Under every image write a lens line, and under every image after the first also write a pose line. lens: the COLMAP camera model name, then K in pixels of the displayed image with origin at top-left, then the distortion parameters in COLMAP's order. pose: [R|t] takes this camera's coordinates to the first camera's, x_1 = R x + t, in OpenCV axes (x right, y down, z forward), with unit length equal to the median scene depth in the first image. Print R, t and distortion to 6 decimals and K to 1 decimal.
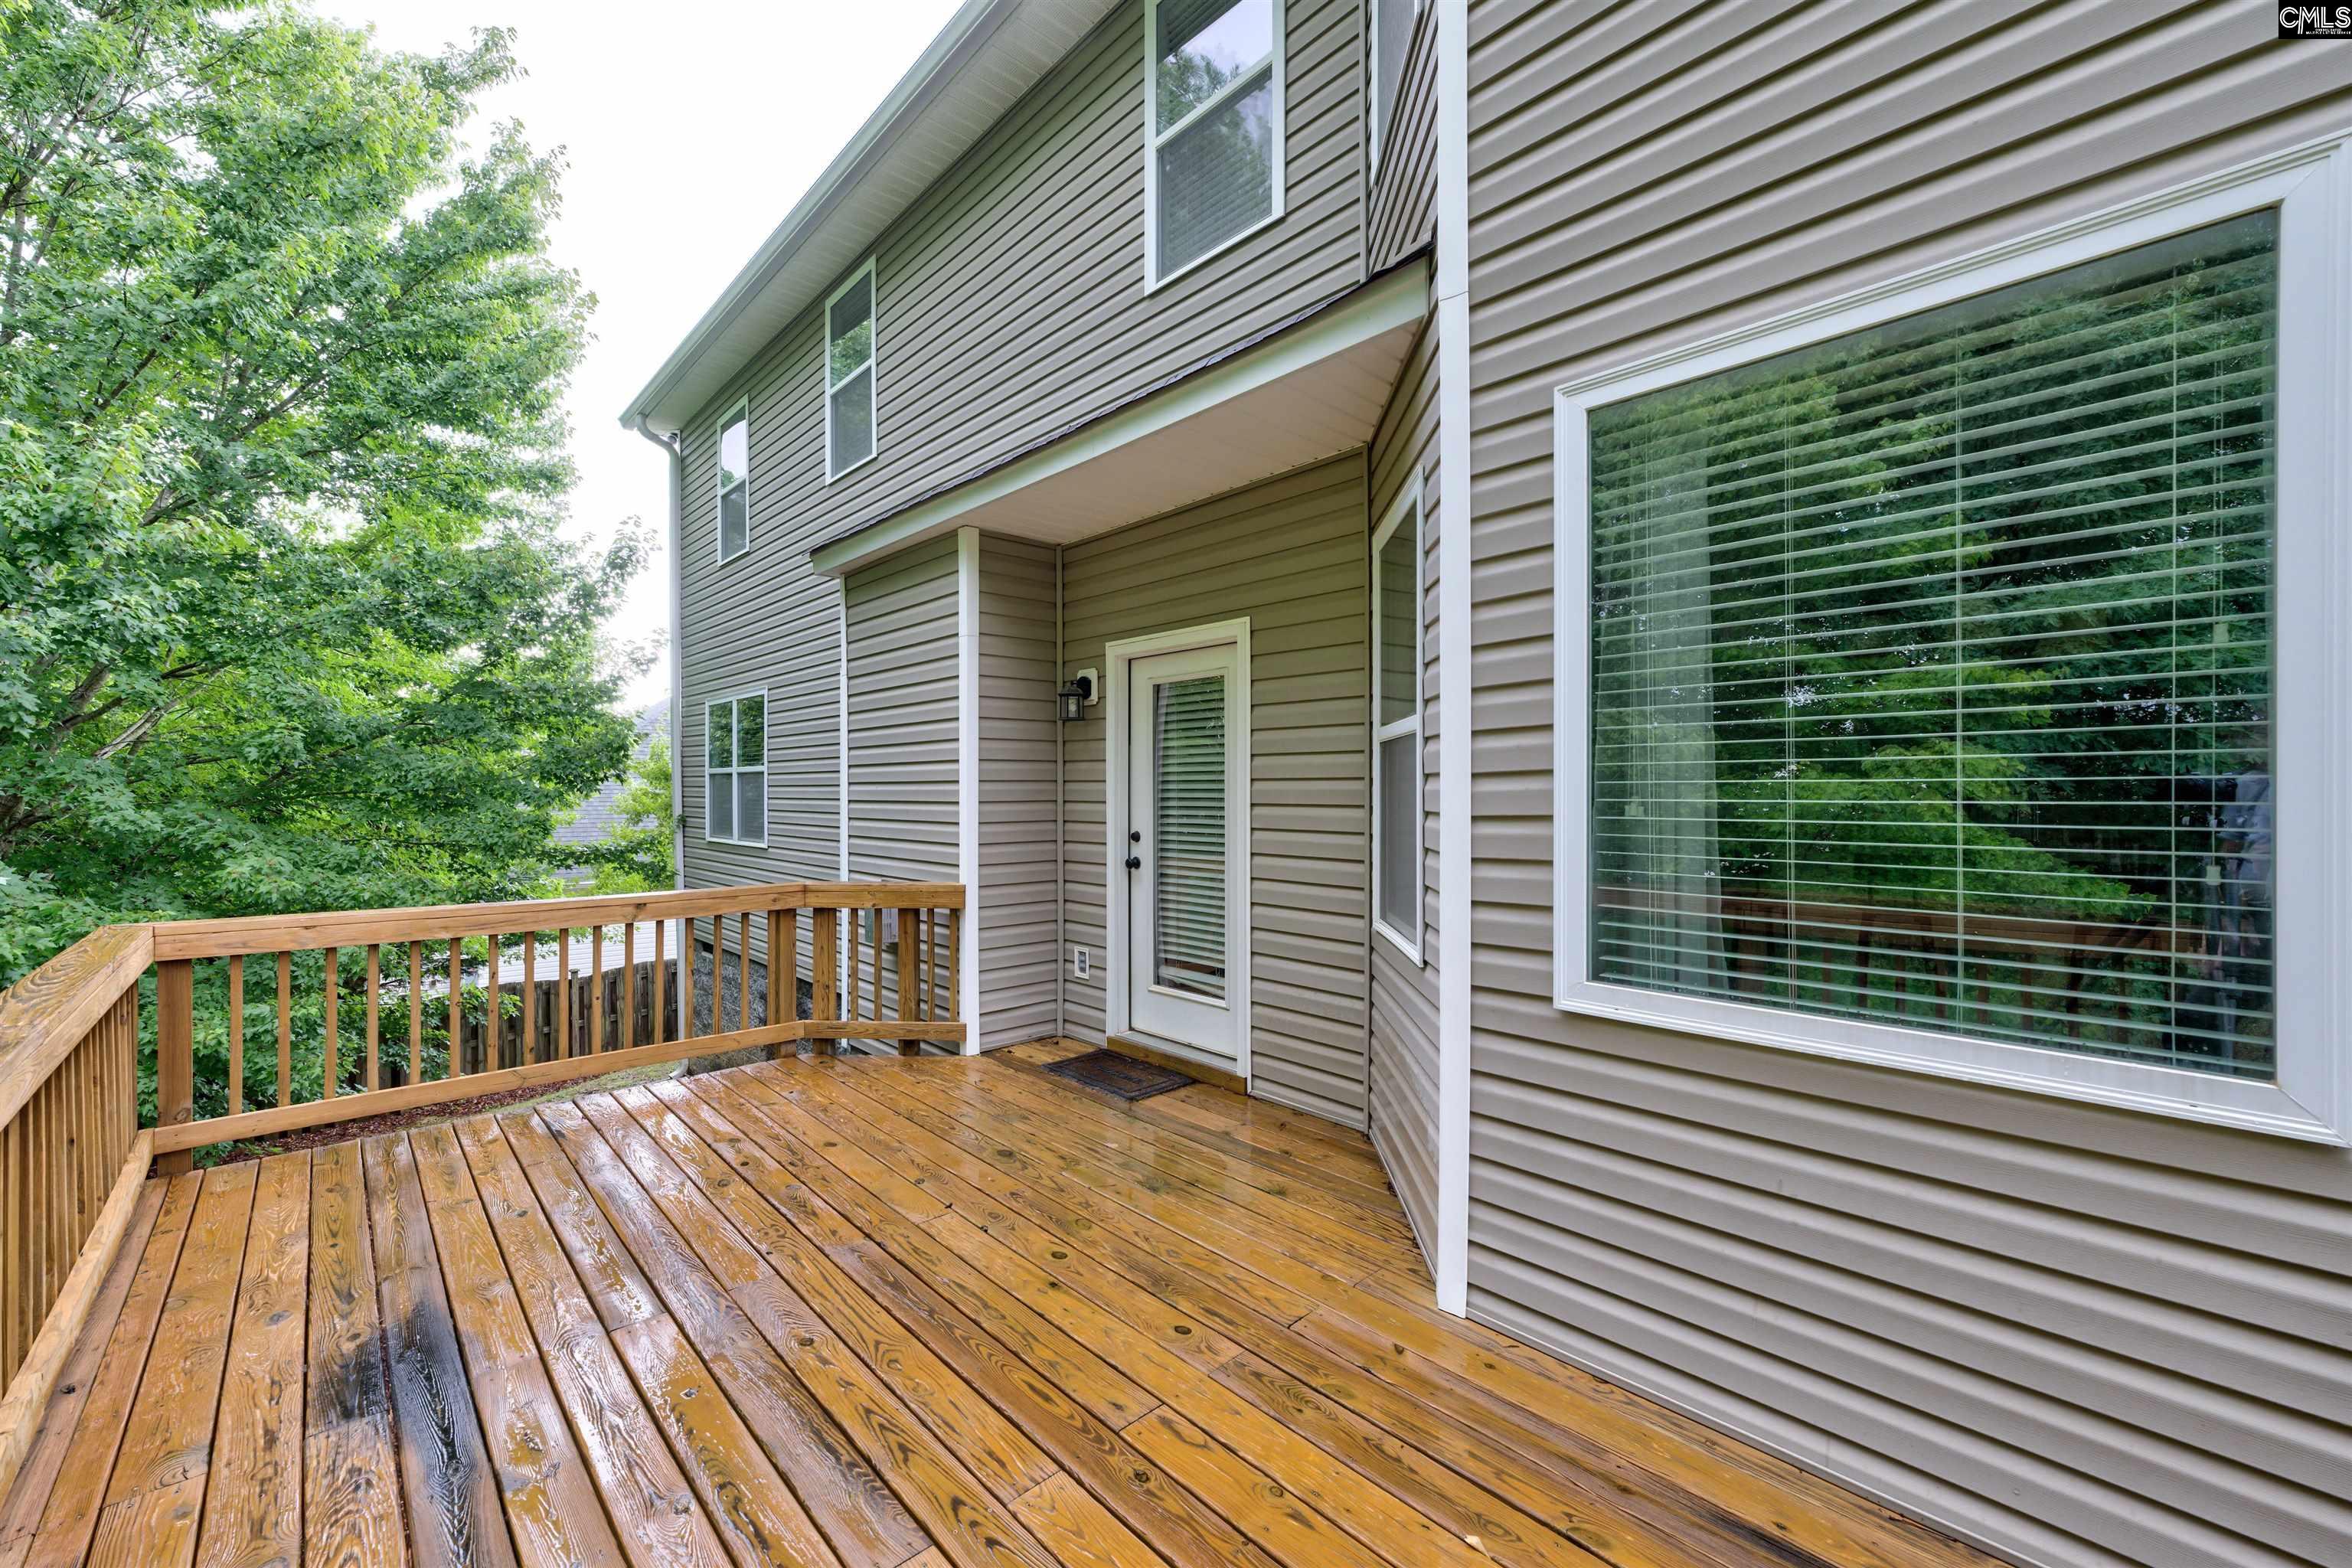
lens RADIAL K [[901.4, 0, 1177.6], [0, 901.4, 787.0], [0, 0, 1]] dist [0.000960, 0.000054]
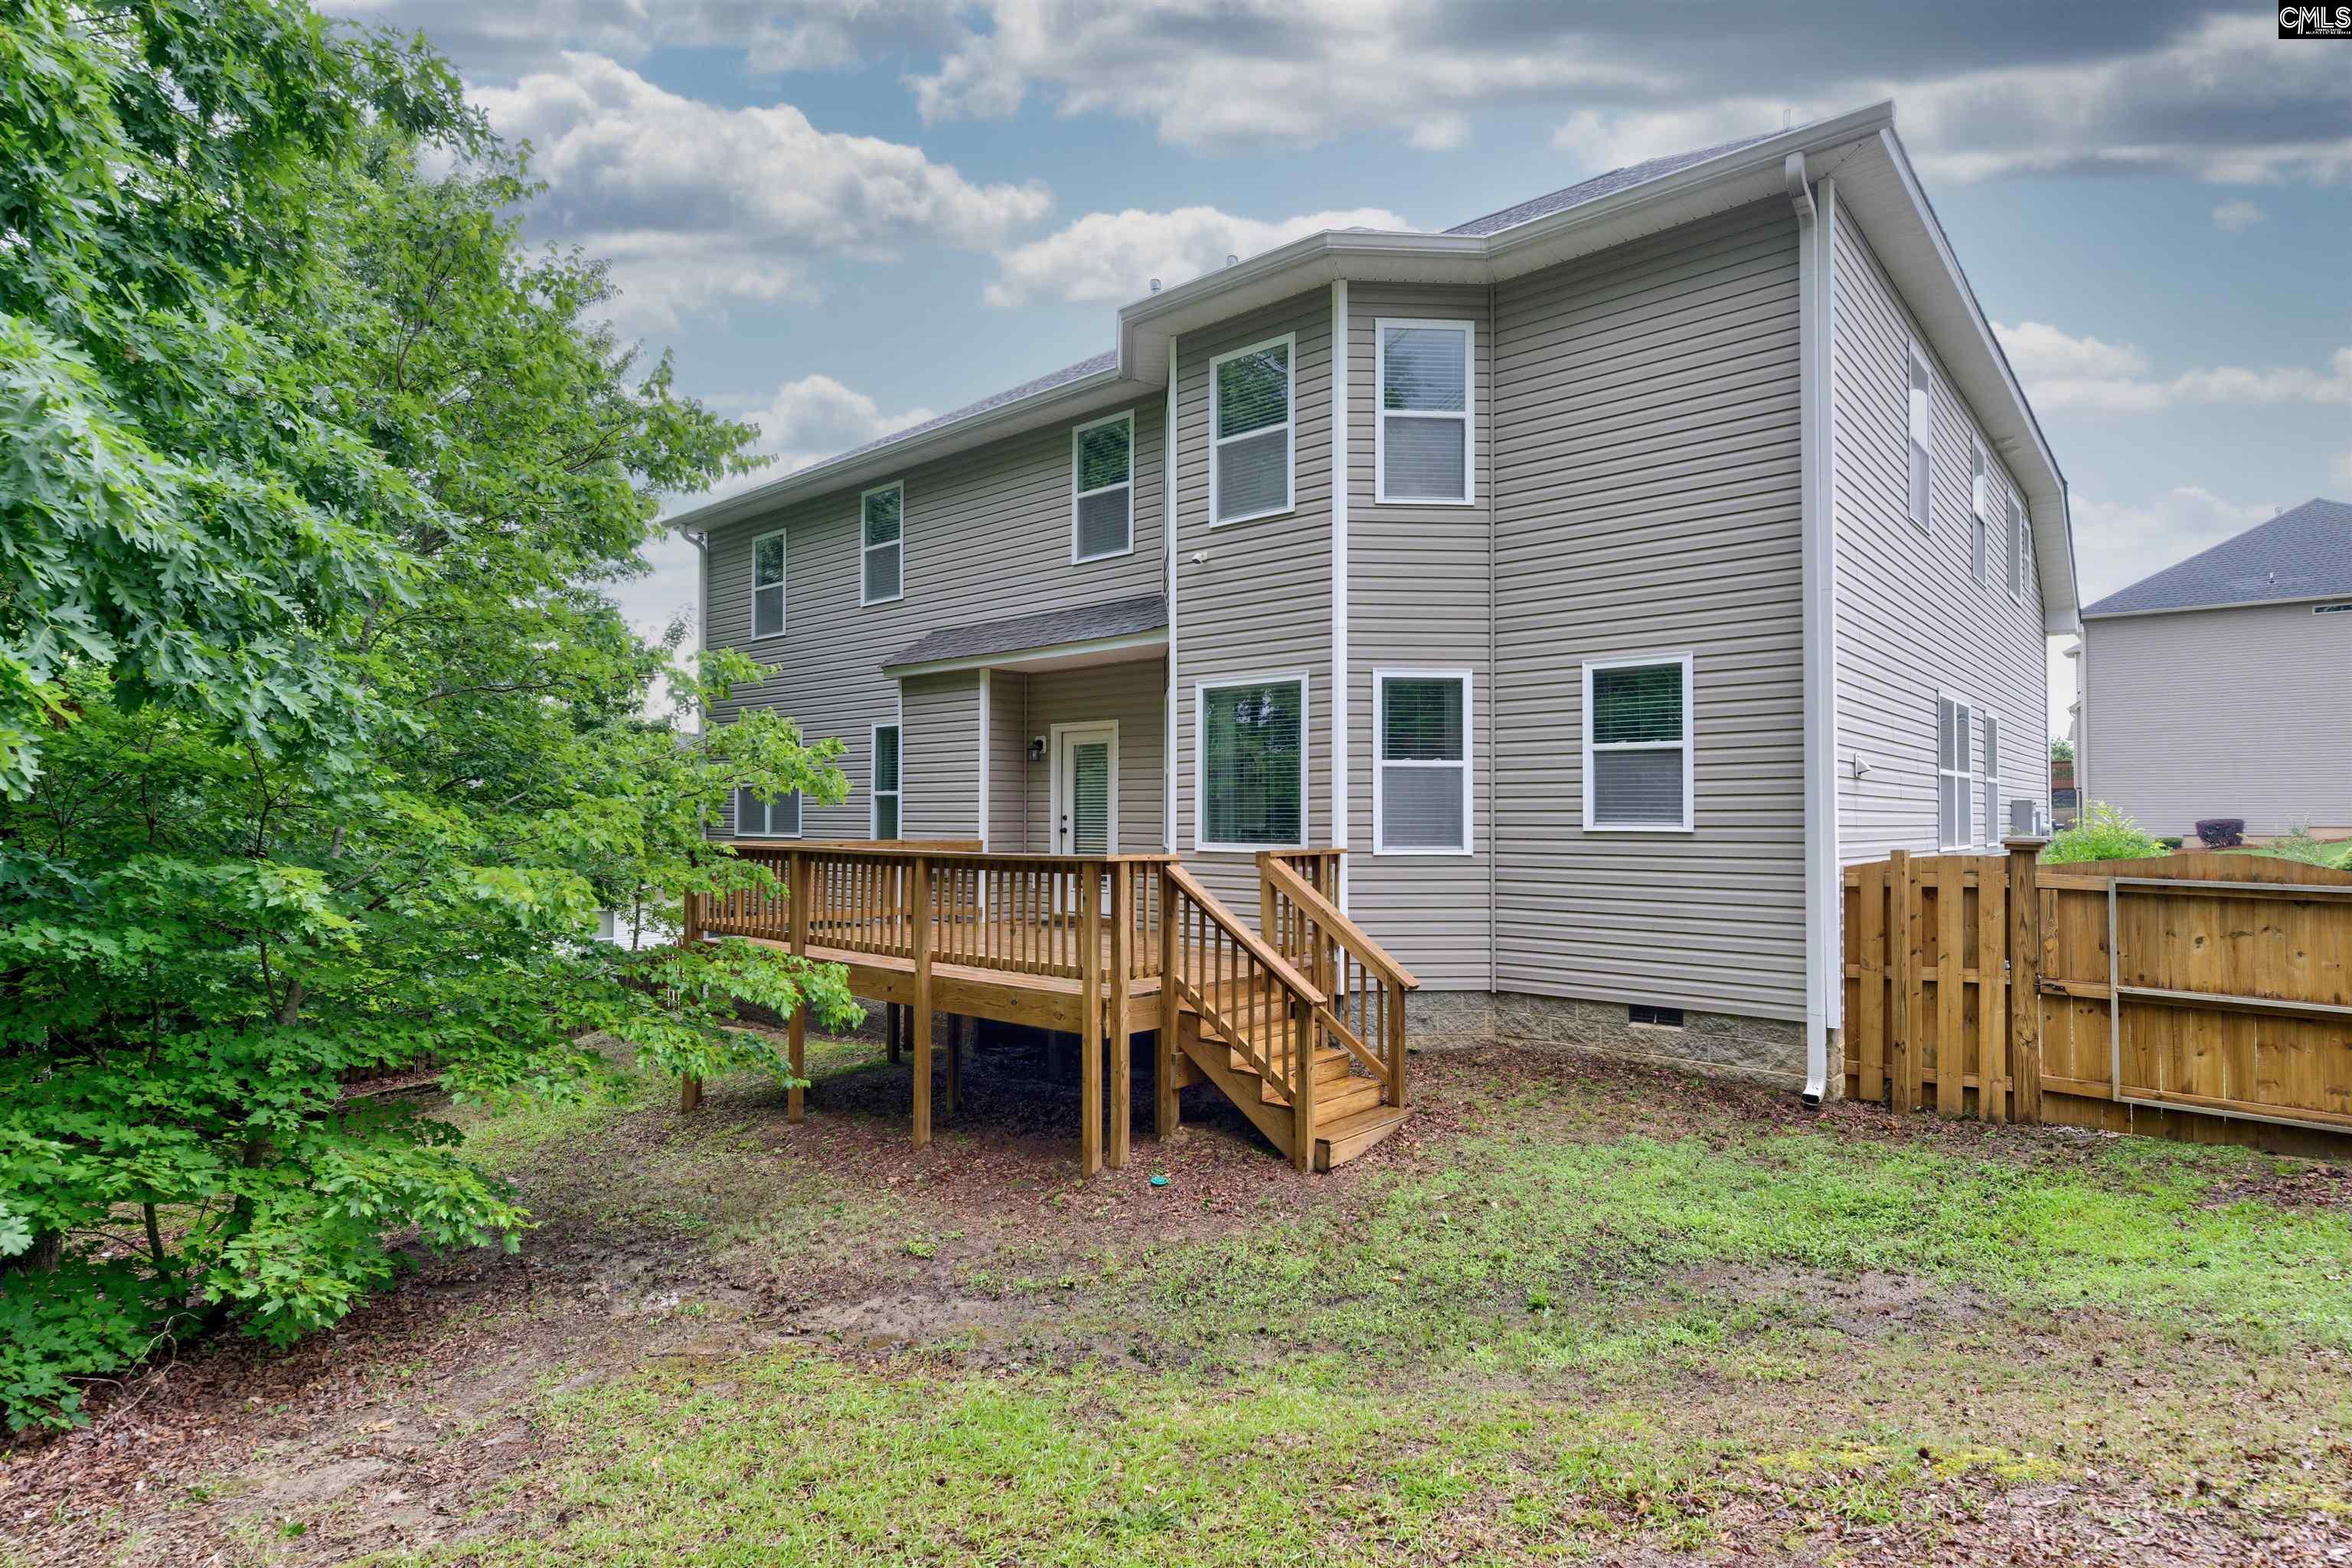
lens RADIAL K [[1210.1, 0, 1178.8], [0, 1210.1, 788.1], [0, 0, 1]] dist [0.000062, 0.000027]
pose [[0.996347, 0.006283, 0.085170, -0.022654], [-0.003547, 0.999474, -0.032246, 0.075442], [-0.085328, 0.031826, 0.995844, -1.796154]]
